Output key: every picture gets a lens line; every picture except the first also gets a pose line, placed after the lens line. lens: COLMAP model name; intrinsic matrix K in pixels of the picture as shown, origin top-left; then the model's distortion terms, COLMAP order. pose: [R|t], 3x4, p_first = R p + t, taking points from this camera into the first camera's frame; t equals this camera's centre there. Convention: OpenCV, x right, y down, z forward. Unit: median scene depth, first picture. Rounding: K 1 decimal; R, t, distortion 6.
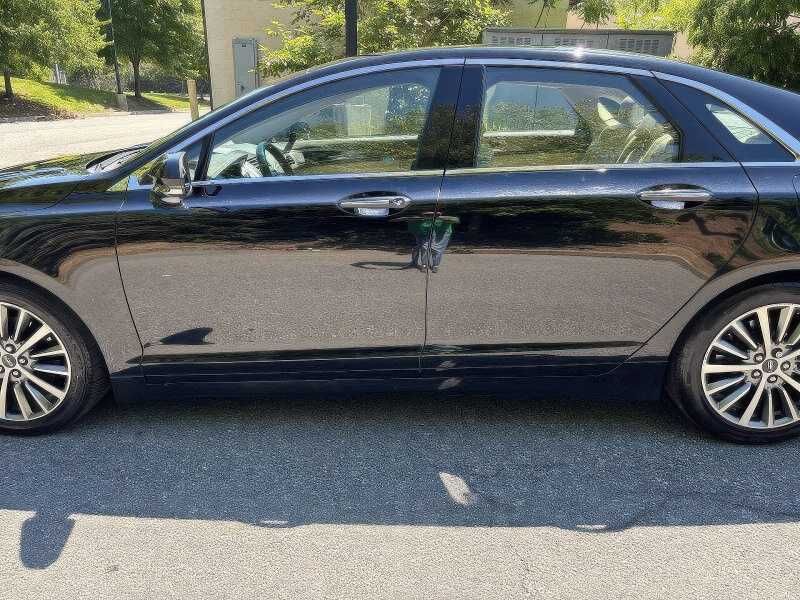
lens RADIAL K [[611.0, 0, 406.6], [0, 611.0, 292.2], [0, 0, 1]] dist [0.053023, -0.053190]
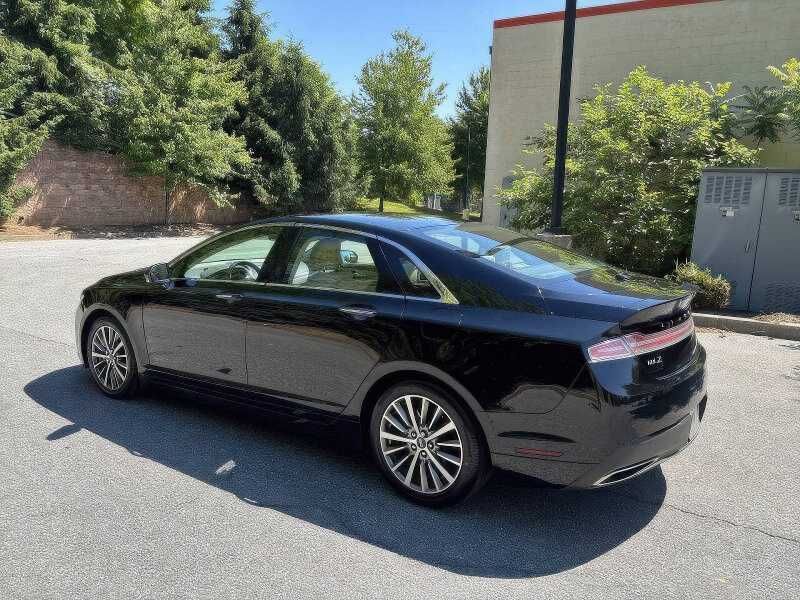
lens RADIAL K [[611.0, 0, 398.1], [0, 611.0, 293.8], [0, 0, 1]] dist [0.053023, -0.053190]
pose [[0.833488, 0.098523, -0.543683, 1.188488], [-0.196013, 0.972700, -0.124229, -0.023499], [0.516601, 0.210112, 0.830046, -0.221860]]
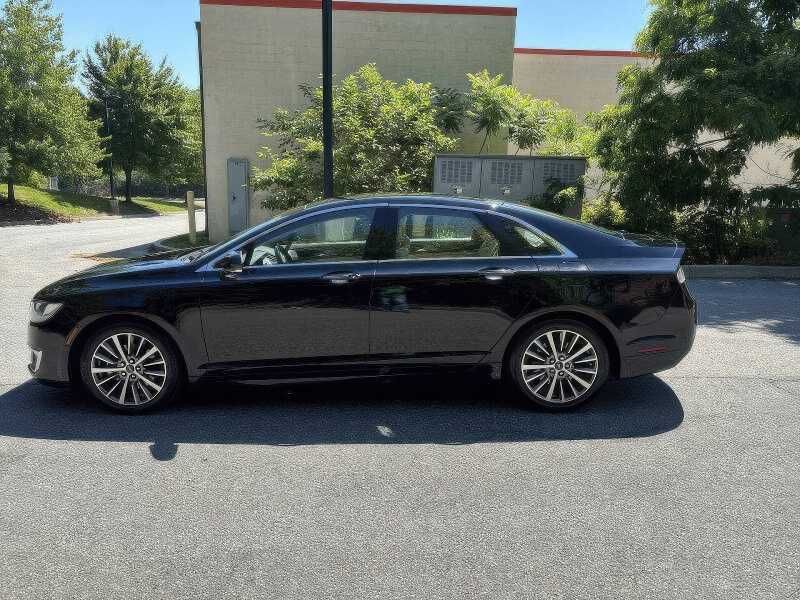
lens RADIAL K [[611.0, 0, 397.6], [0, 611.0, 301.4], [0, 0, 1]] dist [0.053023, -0.053190]
pose [[0.999616, -0.003836, 0.027461, 0.062025], [0.007707, 0.989795, -0.142292, 0.174942], [-0.026634, 0.142448, 0.989444, -0.756682]]
